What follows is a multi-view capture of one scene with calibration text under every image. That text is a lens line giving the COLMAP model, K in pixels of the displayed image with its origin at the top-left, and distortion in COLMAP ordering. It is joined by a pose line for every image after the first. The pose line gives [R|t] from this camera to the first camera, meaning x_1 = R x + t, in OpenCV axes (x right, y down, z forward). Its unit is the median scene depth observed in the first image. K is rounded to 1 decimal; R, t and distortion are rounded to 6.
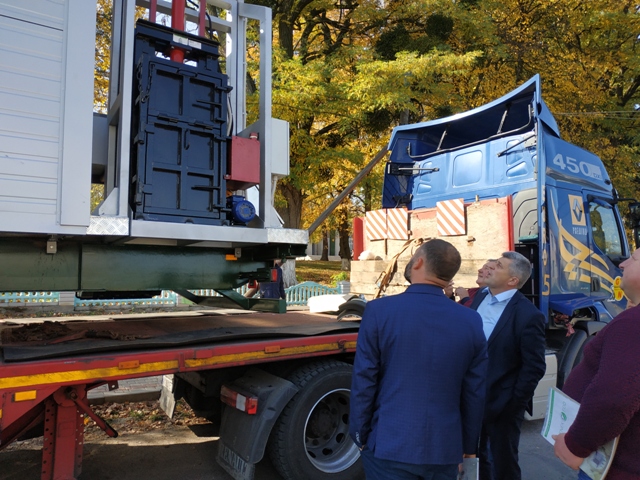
lens RADIAL K [[507.3, 0, 322.9], [0, 507.3, 238.1], [0, 0, 1]] dist [-0.007139, -0.010776]
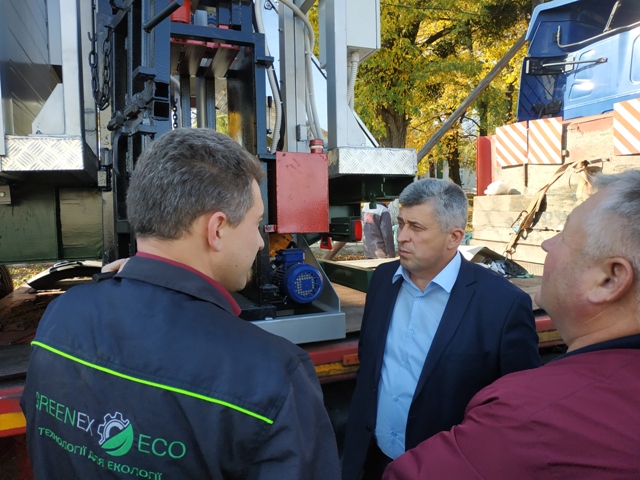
lens RADIAL K [[479.5, 0, 310.8], [0, 479.5, 243.6], [0, 0, 1]] dist [0.014927, -0.034315]
pose [[0.971503, -0.004385, -0.236985, -0.009310], [0.038997, 0.989161, 0.141562, 0.004122], [0.233796, -0.146770, 0.961144, 0.241067]]
